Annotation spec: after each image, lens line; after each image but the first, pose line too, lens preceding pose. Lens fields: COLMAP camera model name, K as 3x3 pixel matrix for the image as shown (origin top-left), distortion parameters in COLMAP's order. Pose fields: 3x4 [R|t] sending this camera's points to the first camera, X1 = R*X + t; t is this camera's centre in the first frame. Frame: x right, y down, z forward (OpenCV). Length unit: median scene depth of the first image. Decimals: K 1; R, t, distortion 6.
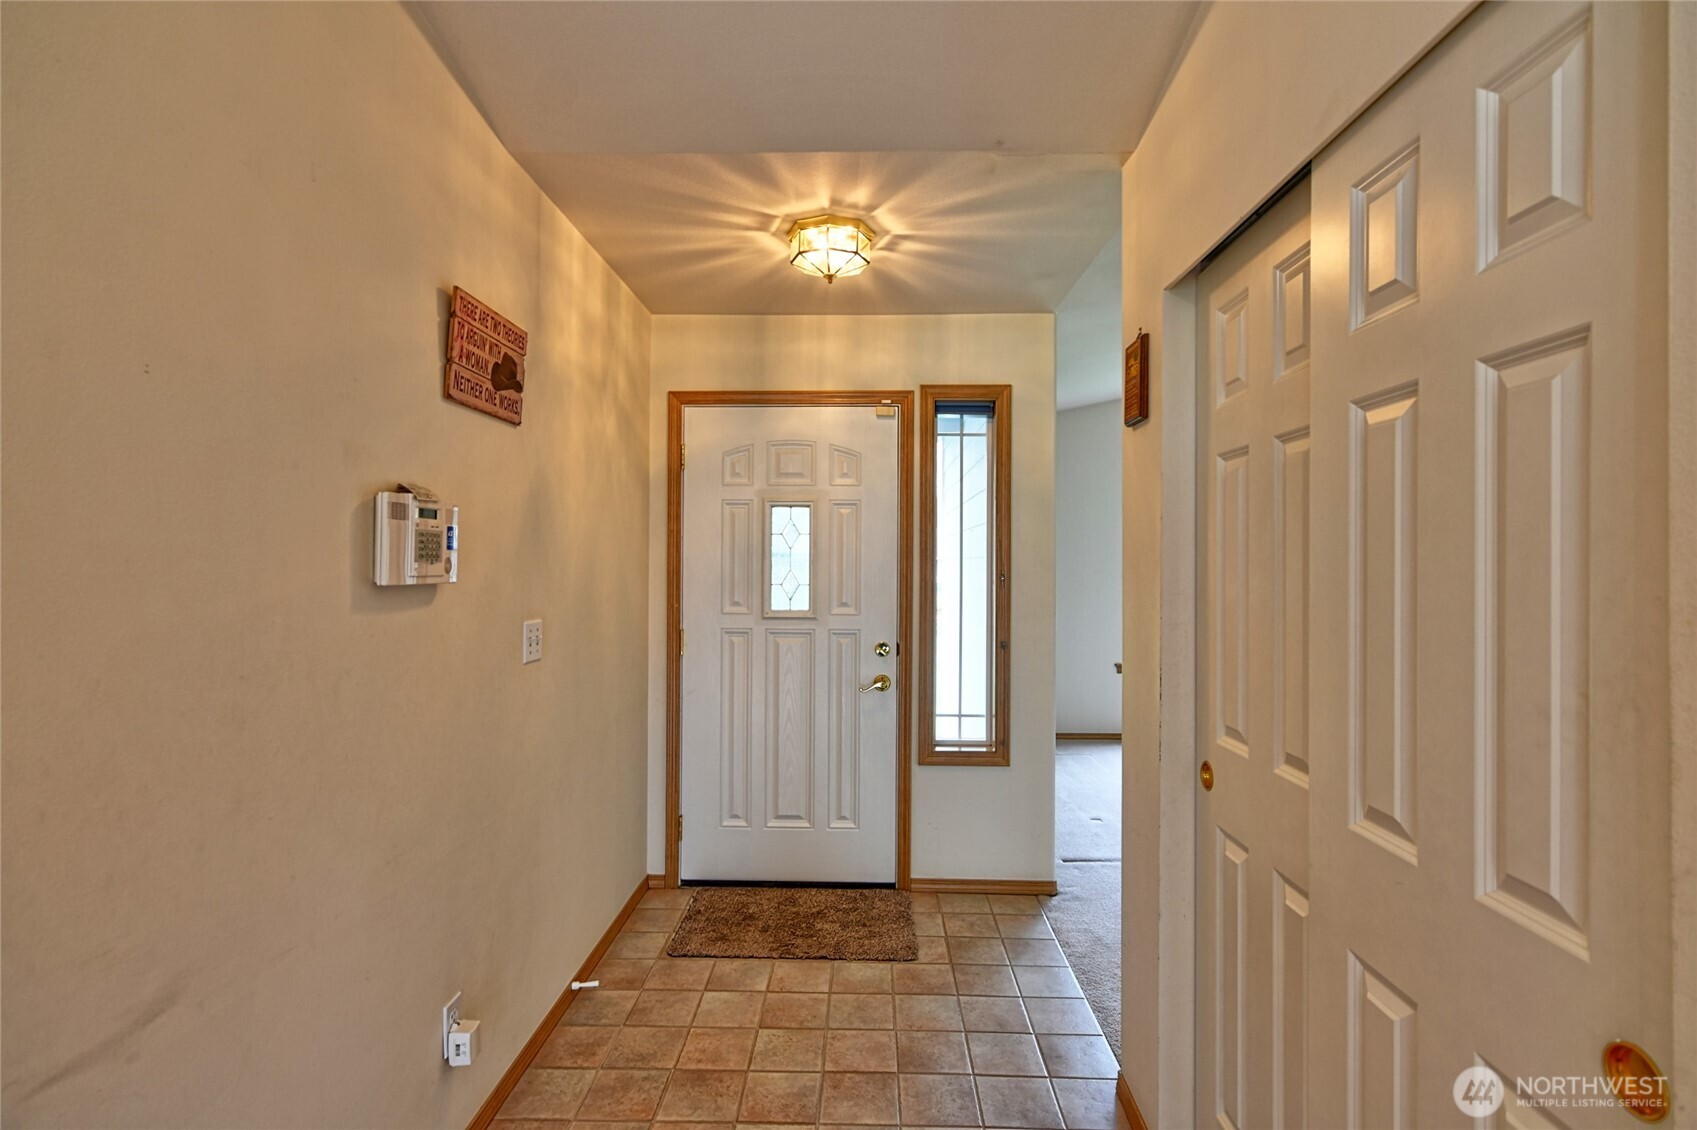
lens RADIAL K [[814.0, 0, 846.0], [0, 814.0, 563.7], [0, 0, 1]] dist [-0.003982, -0.000220]
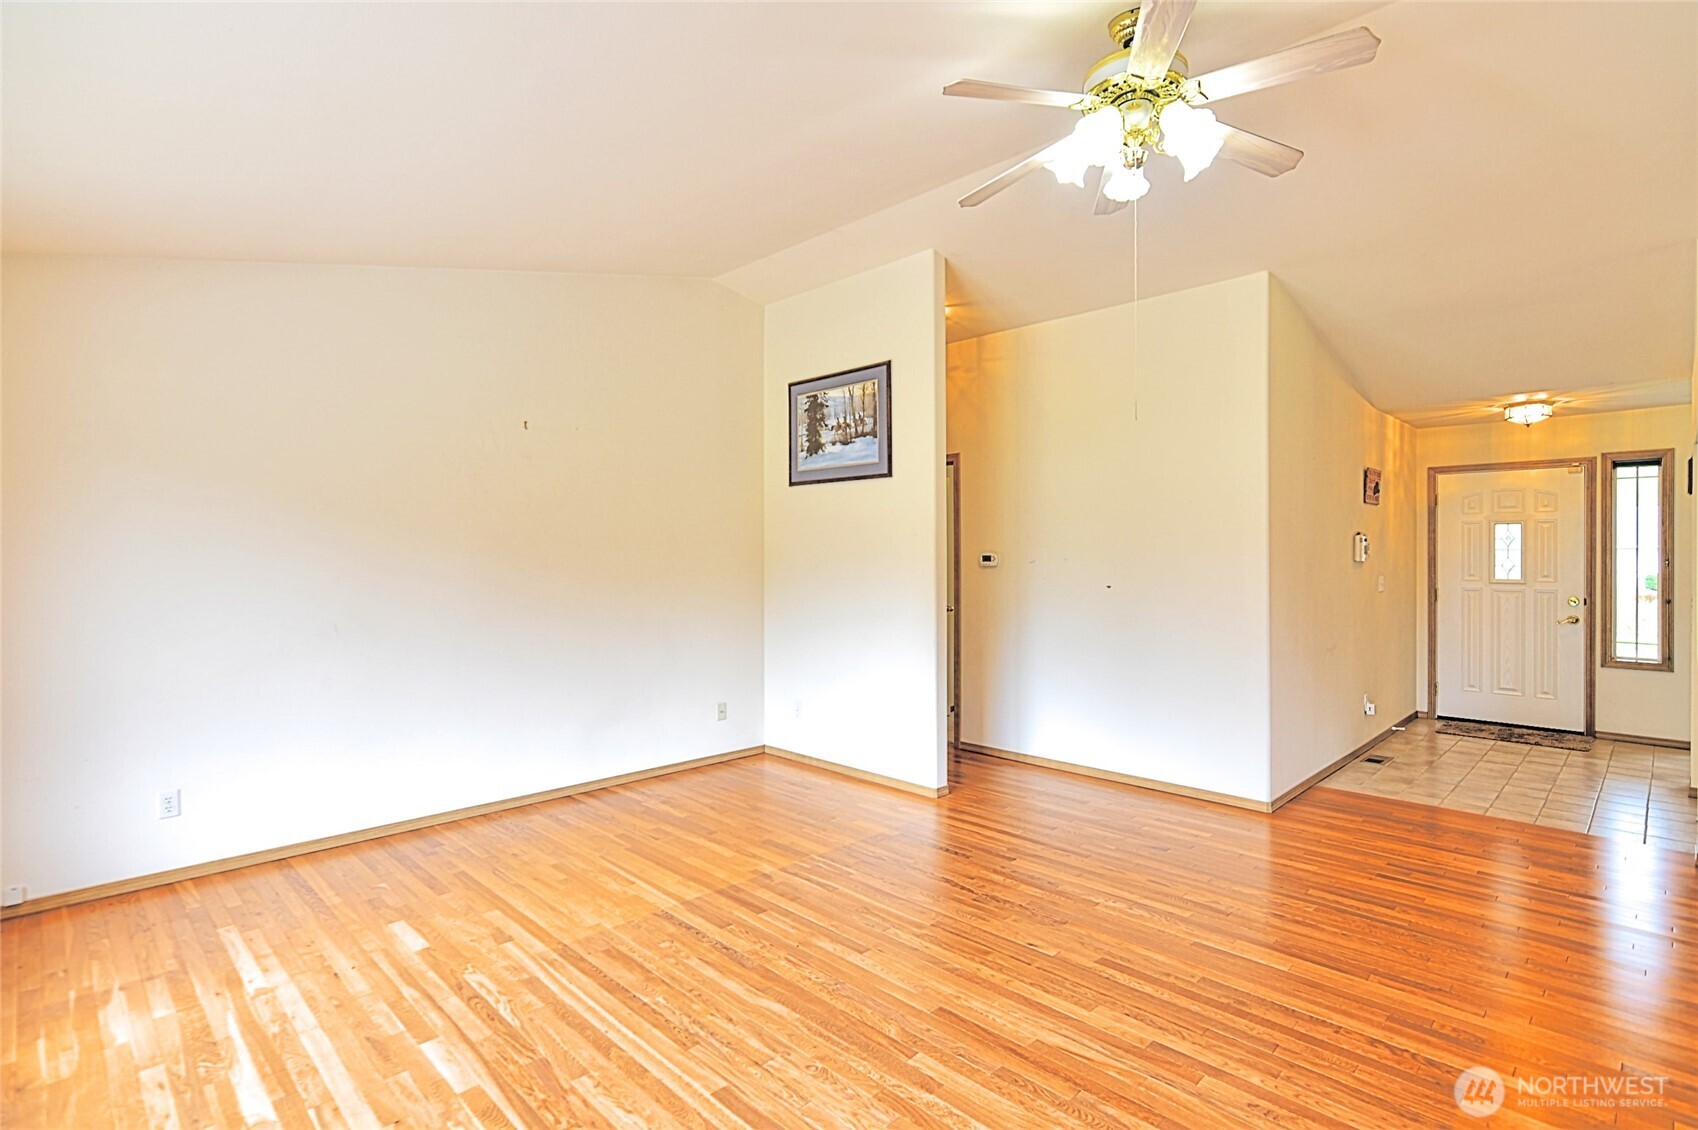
lens RADIAL K [[814.5, 0, 834.2], [0, 814.5, 557.4], [0, 0, 1]] dist [-0.003982, -0.000220]
pose [[0.717290, -0.004178, -0.696762, 0.122850], [0.005135, 0.999987, -0.000710, 0.000061], [0.696755, -0.003068, 0.717302, -1.433030]]
